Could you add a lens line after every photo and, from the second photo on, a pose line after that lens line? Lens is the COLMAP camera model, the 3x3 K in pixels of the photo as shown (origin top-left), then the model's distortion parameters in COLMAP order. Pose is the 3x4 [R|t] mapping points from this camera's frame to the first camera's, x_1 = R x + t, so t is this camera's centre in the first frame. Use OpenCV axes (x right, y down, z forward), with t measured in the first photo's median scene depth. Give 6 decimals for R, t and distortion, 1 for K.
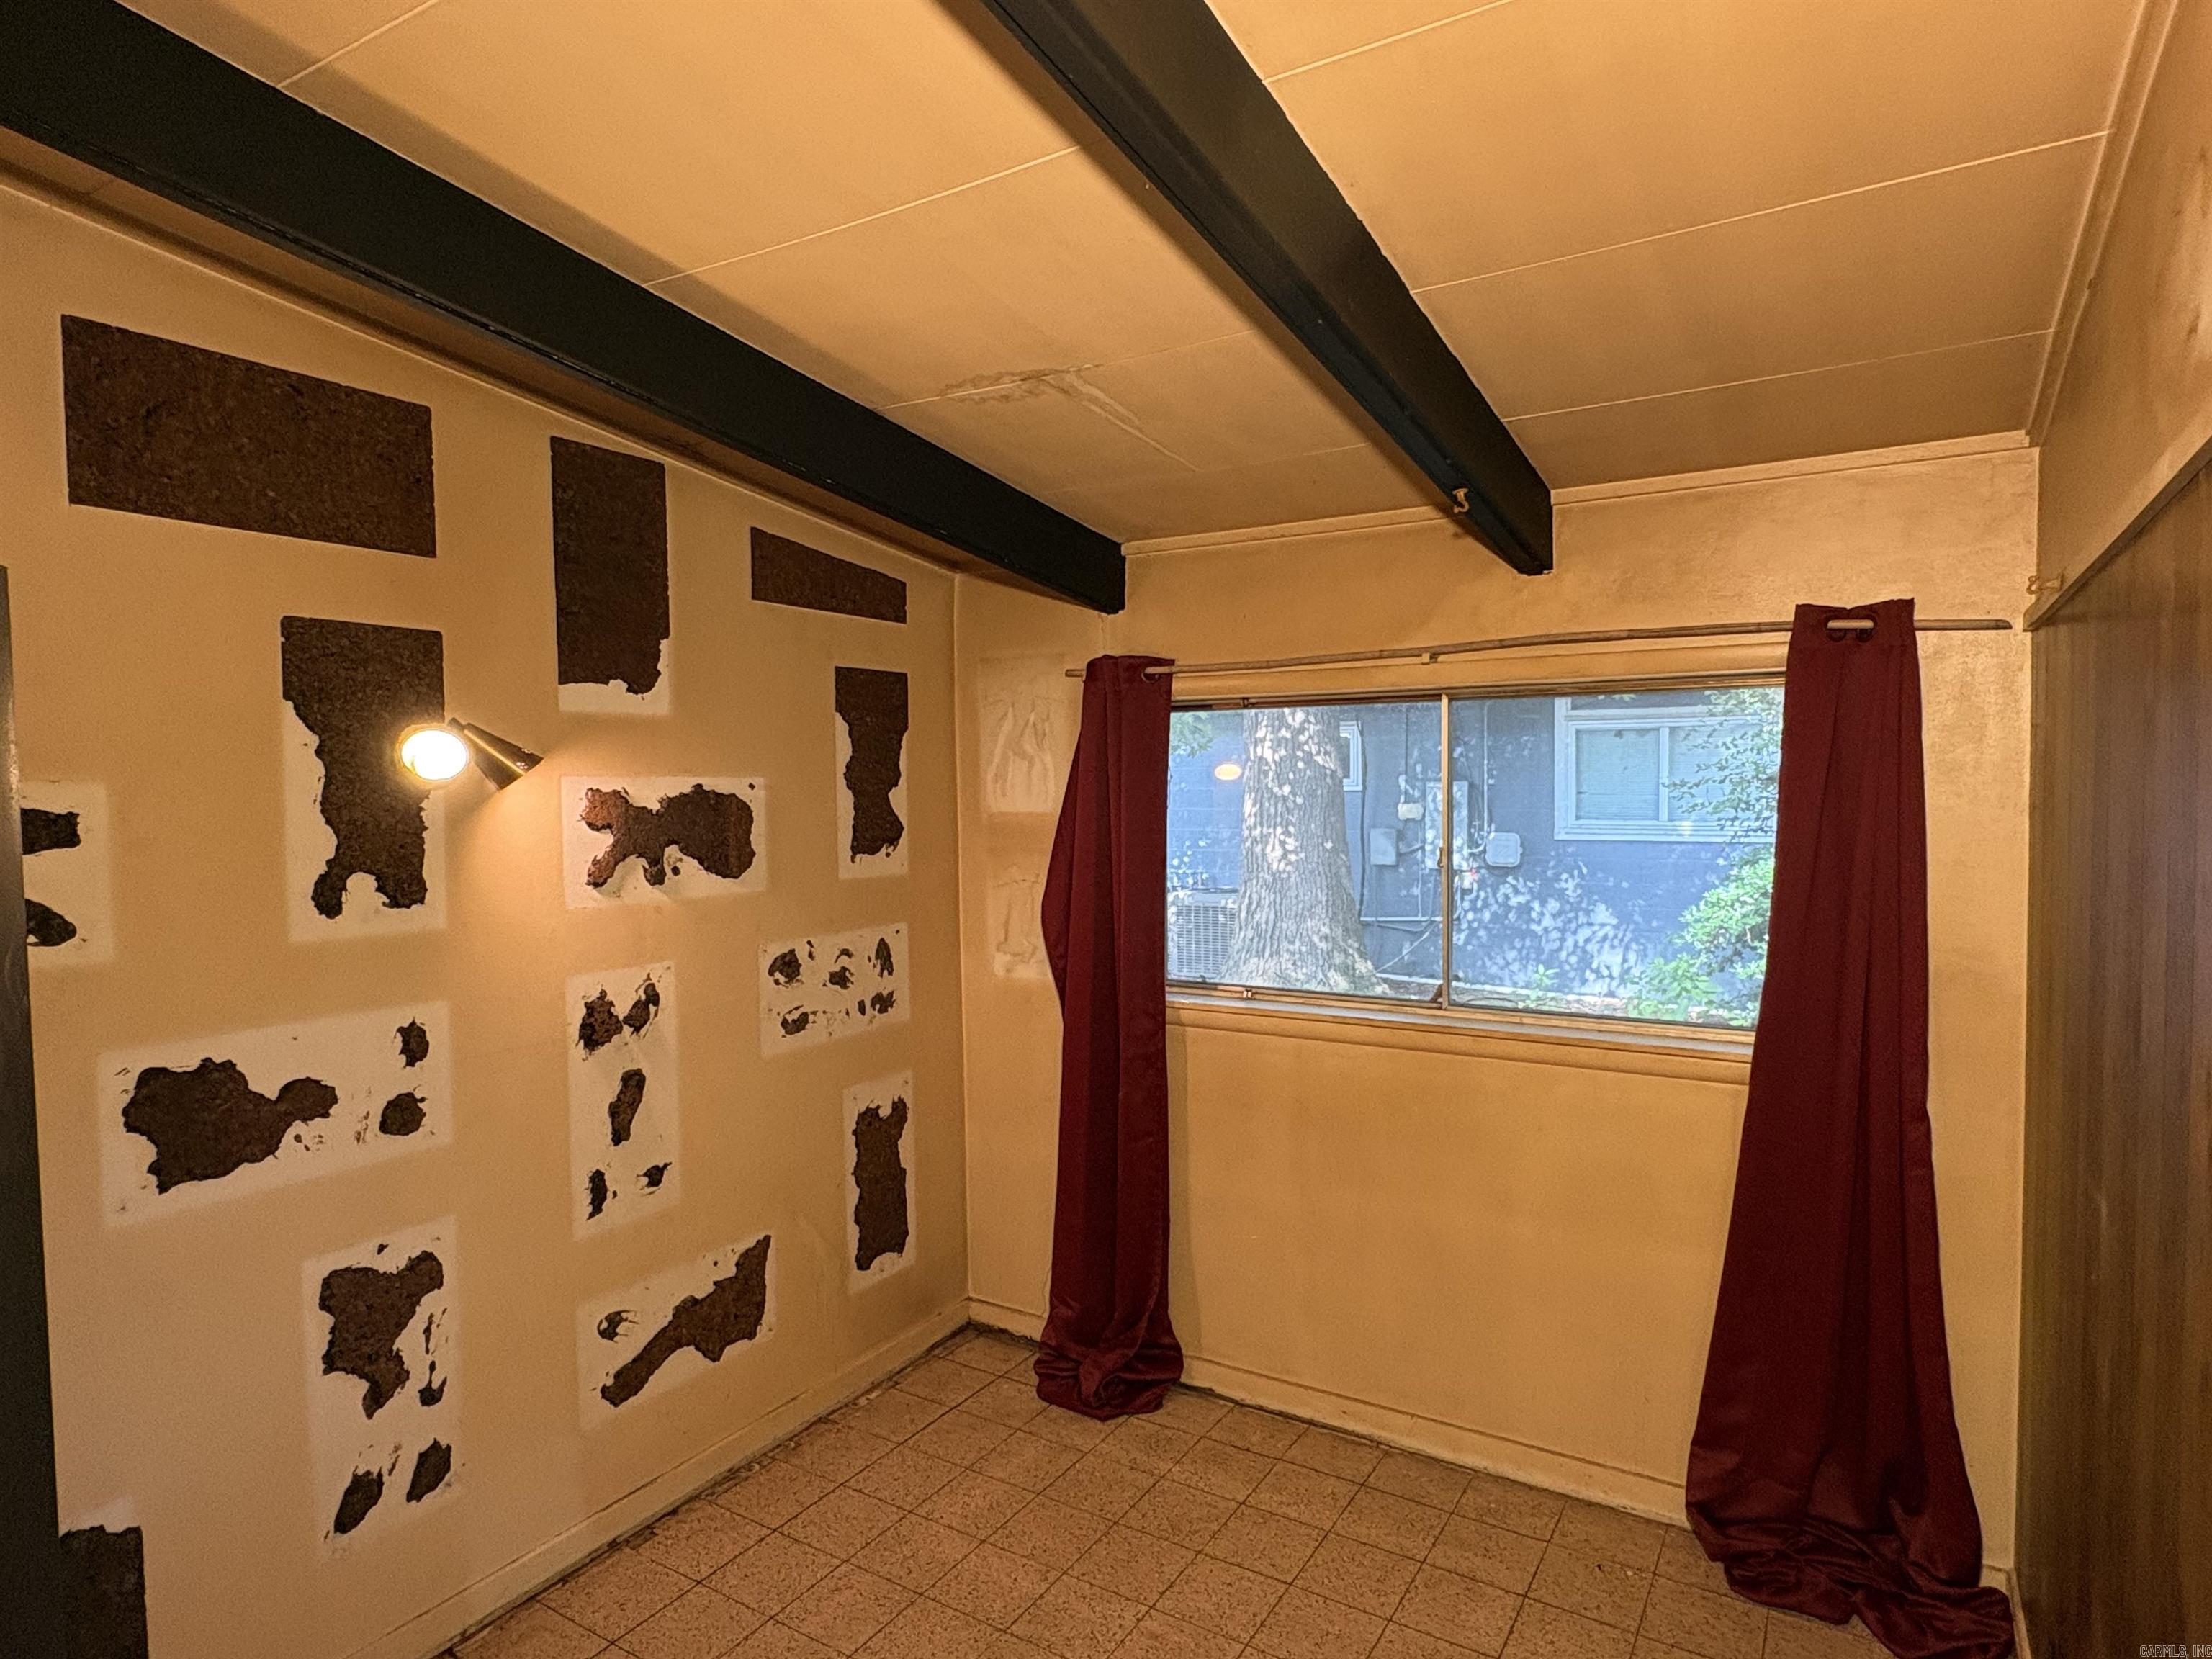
lens RADIAL K [[1256.5, 0, 1105.8], [0, 1256.5, 832.2], [0, 0, 1]] dist [0.002567, 0.000485]
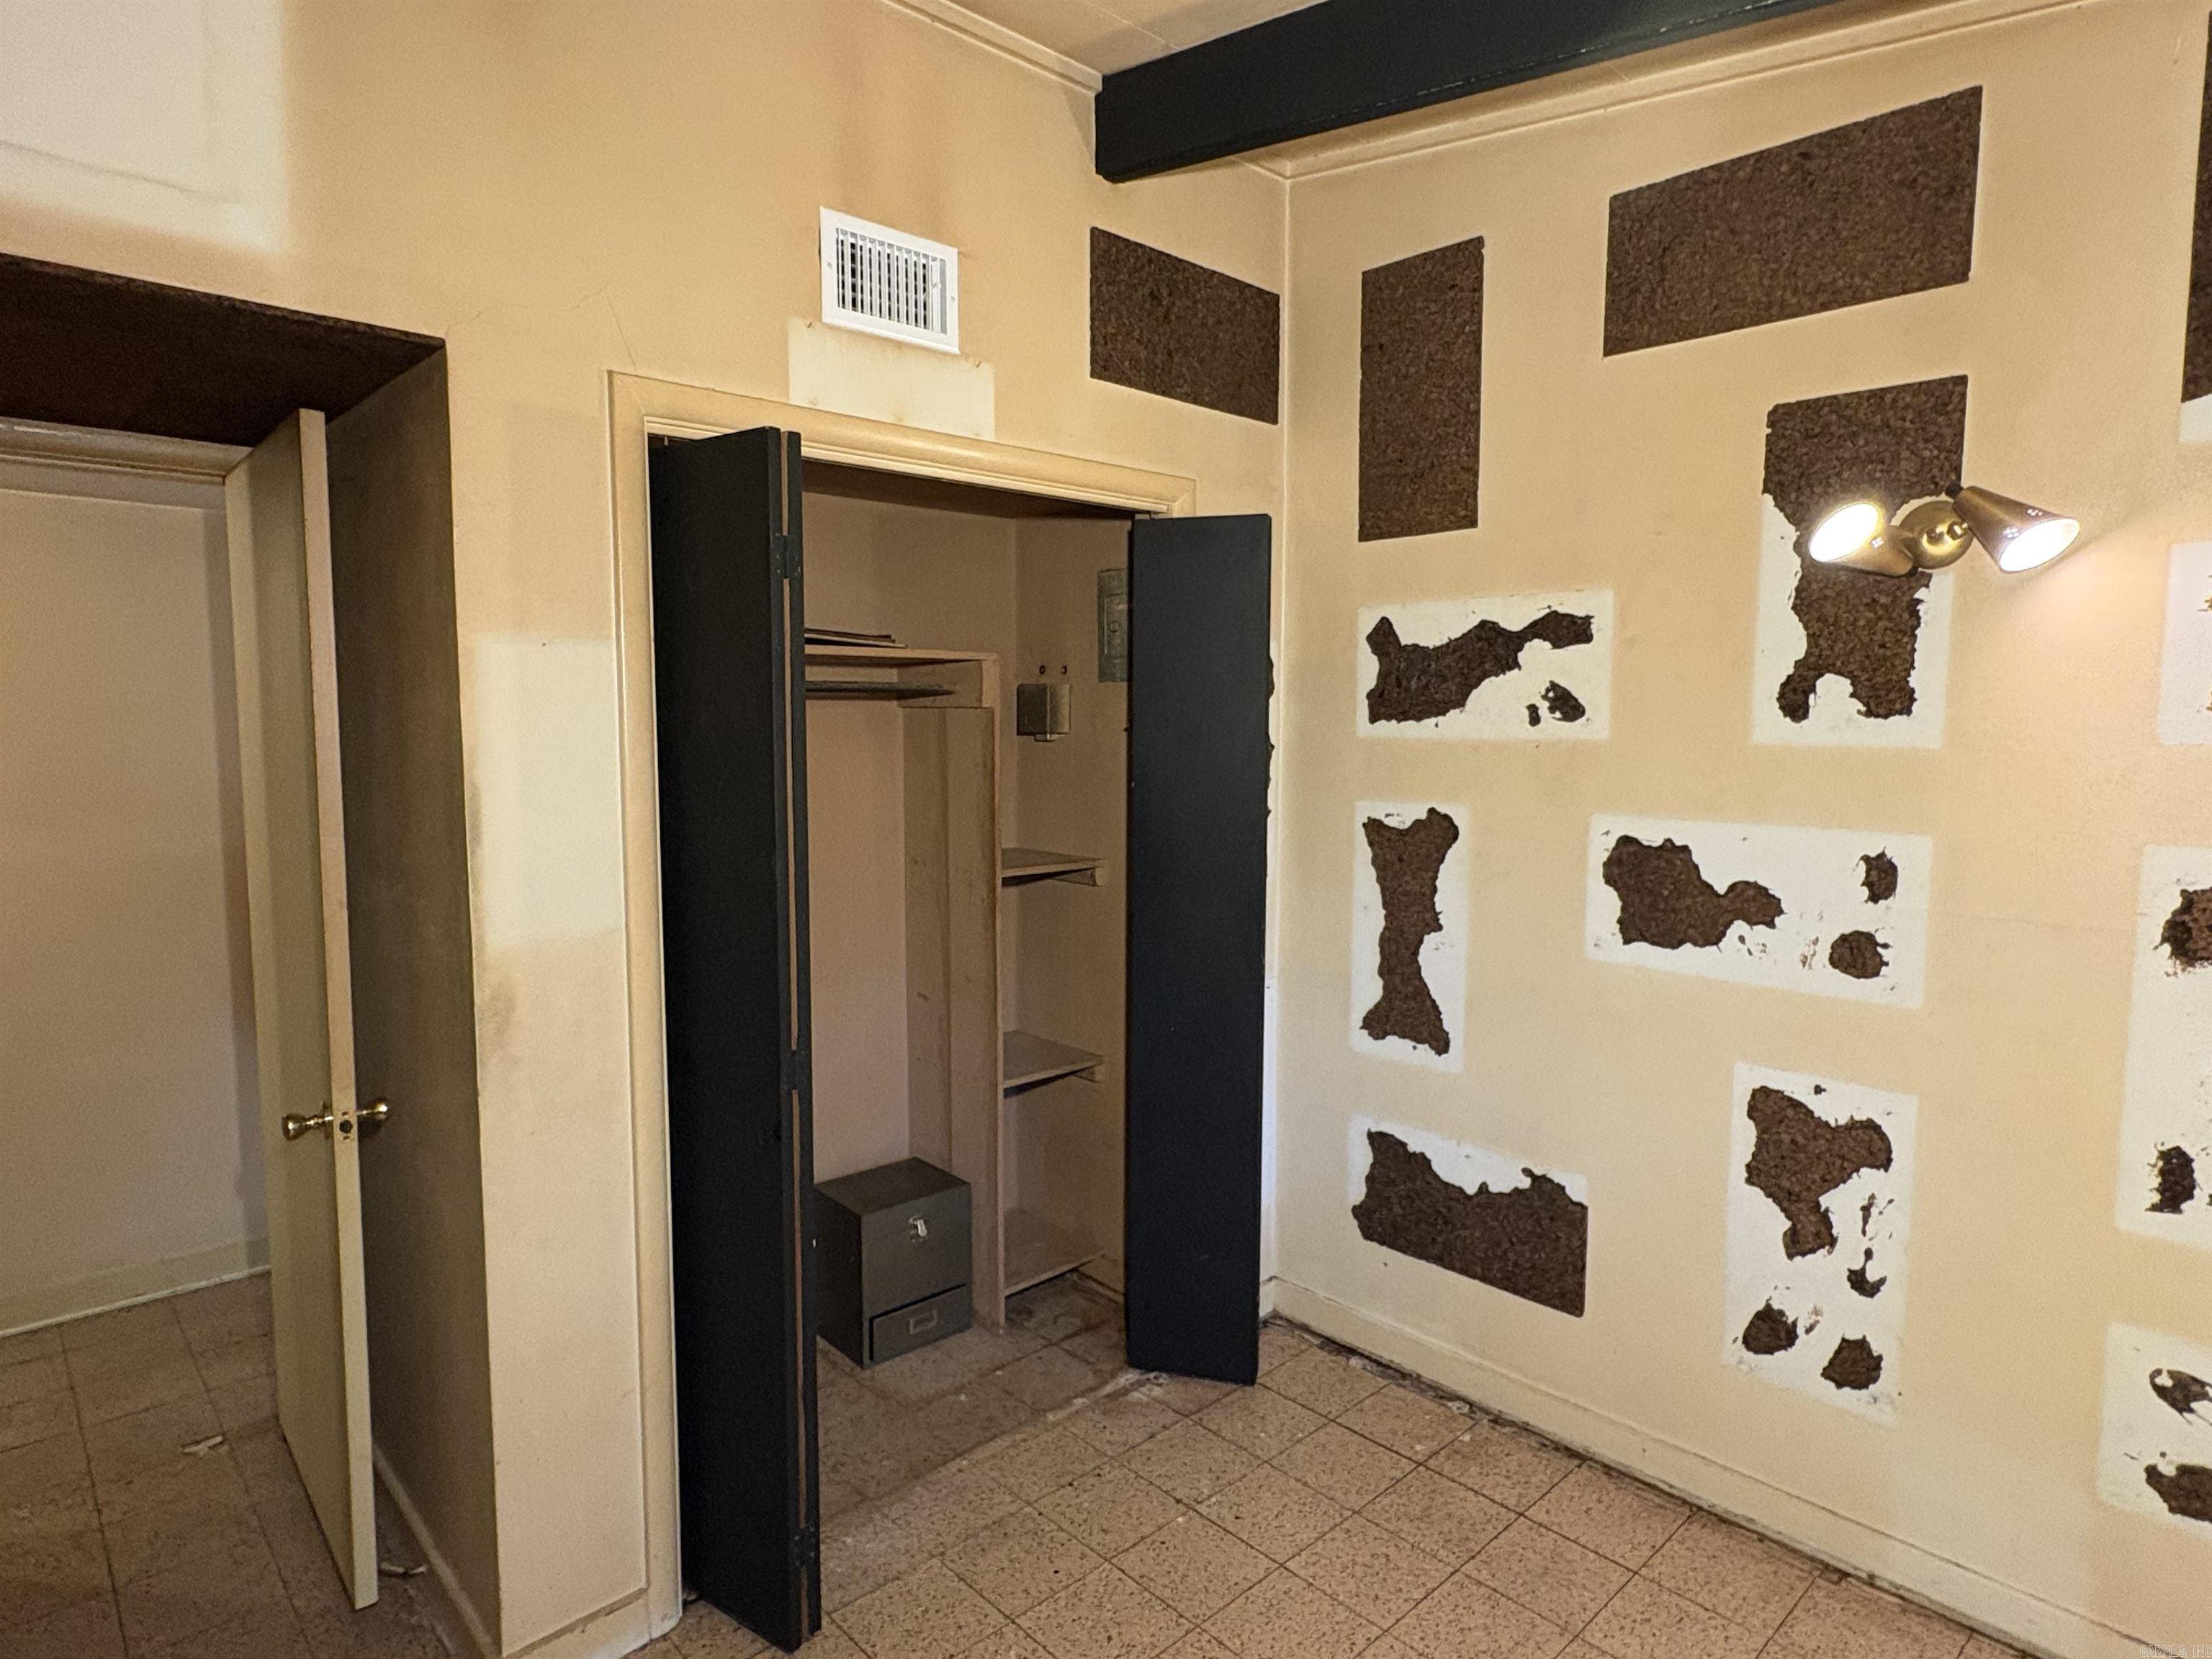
lens RADIAL K [[1256.5, 0, 1105.7], [0, 1256.5, 828.0], [0, 0, 1]] dist [0.002567, 0.000485]
pose [[-0.266568, 0.094851, -0.959137, 0.423441], [-0.040012, 0.993199, 0.109340, 0.063042], [0.962985, 0.067524, -0.260960, 0.730707]]
